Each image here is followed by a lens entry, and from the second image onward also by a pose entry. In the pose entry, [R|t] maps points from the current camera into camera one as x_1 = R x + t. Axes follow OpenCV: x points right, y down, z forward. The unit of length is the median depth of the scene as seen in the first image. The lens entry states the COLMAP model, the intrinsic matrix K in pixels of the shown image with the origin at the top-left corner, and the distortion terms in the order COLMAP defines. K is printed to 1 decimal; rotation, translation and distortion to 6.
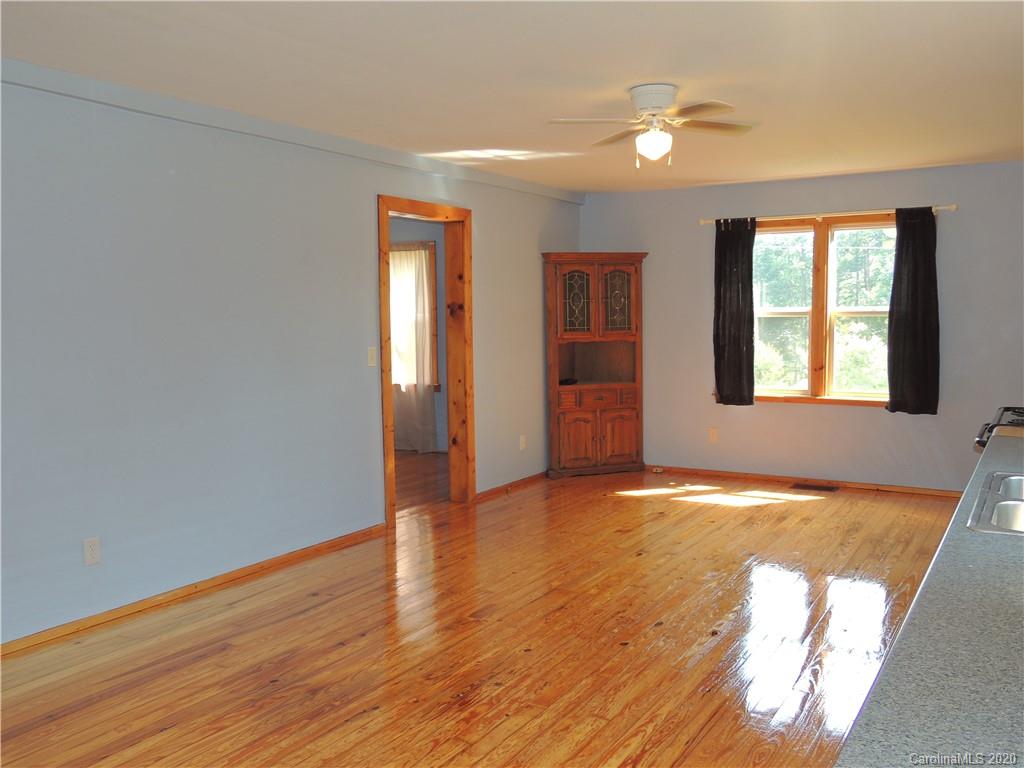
lens RADIAL K [[887.1, 0, 515.6], [0, 887.1, 387.0], [0, 0, 1]] dist [-0.020044, -0.000954]
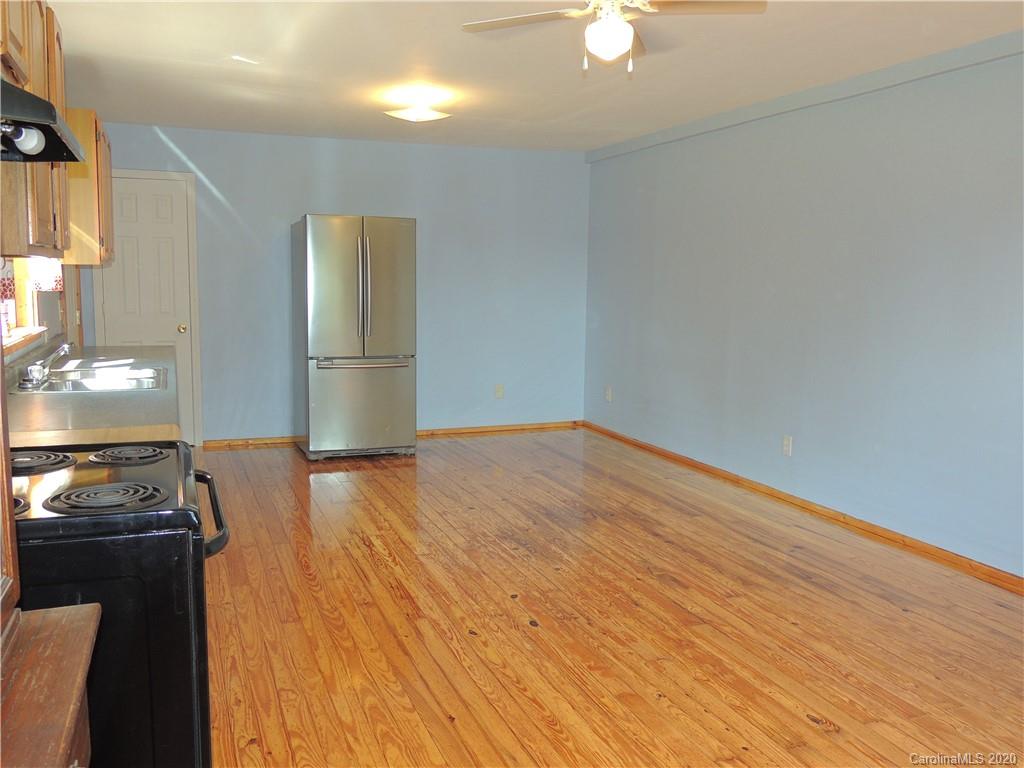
lens RADIAL K [[887.1, 0, 515.6], [0, 887.1, 387.0], [0, 0, 1]] dist [-0.020044, -0.000954]
pose [[-0.610081, 0.101590, -0.785799, 0.884514], [-0.071968, 0.980542, 0.182641, -0.127722], [0.789064, 0.167978, -0.590899, 1.546330]]
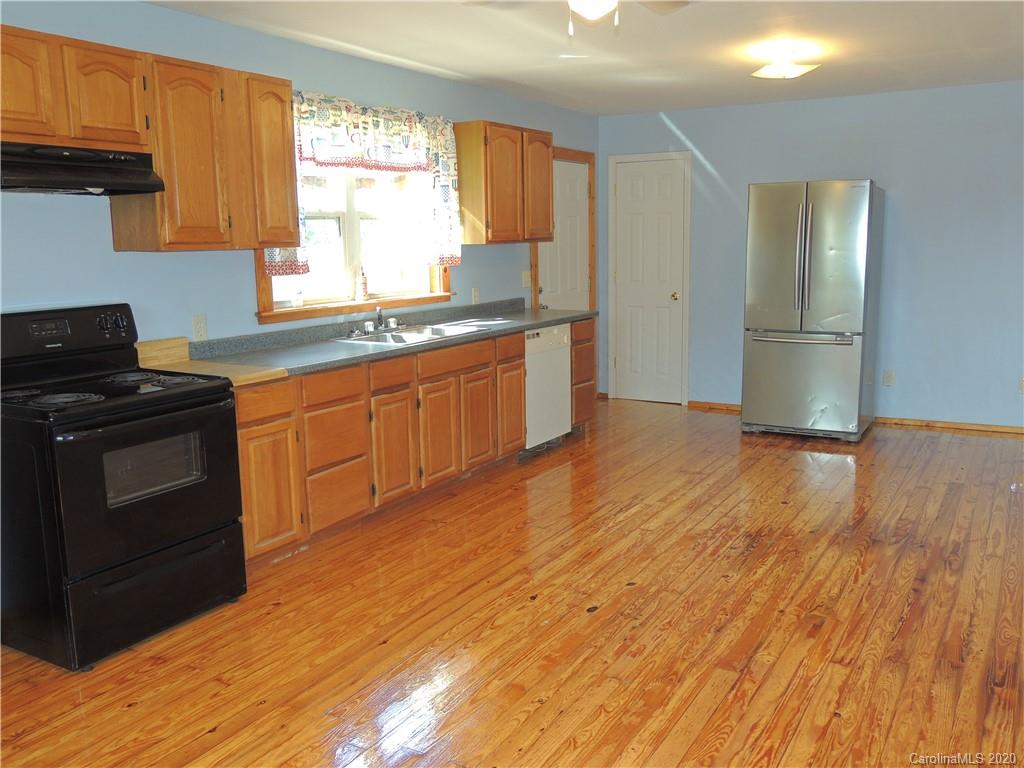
lens RADIAL K [[887.1, 0, 515.6], [0, 887.1, 387.0], [0, 0, 1]] dist [-0.020044, -0.000954]
pose [[-0.999532, 0.029227, -0.008999, 0.250569], [0.026124, 0.969020, 0.245596, -0.163533], [0.015898, 0.245246, -0.969331, 1.879051]]
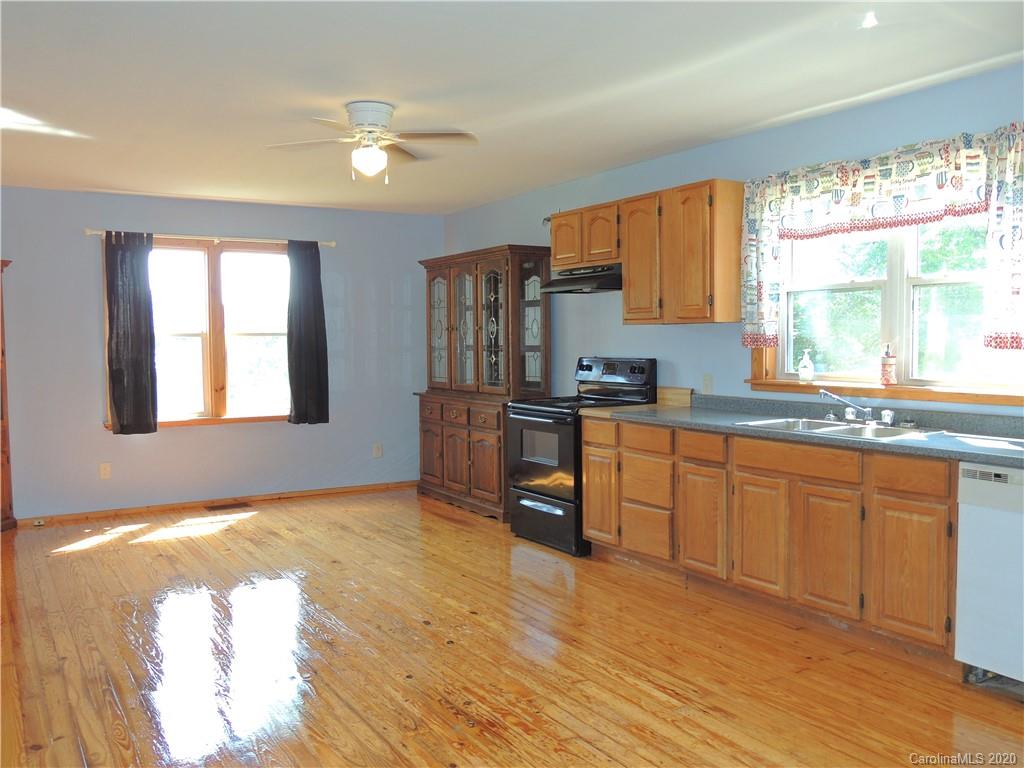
lens RADIAL K [[887.1, 0, 515.6], [0, 887.1, 387.0], [0, 0, 1]] dist [-0.020044, -0.000954]
pose [[0.457672, -0.046015, 0.887929, -0.742015], [0.080328, 0.996716, 0.010249, -0.011702], [-0.885485, 0.066635, 0.459866, 0.433079]]
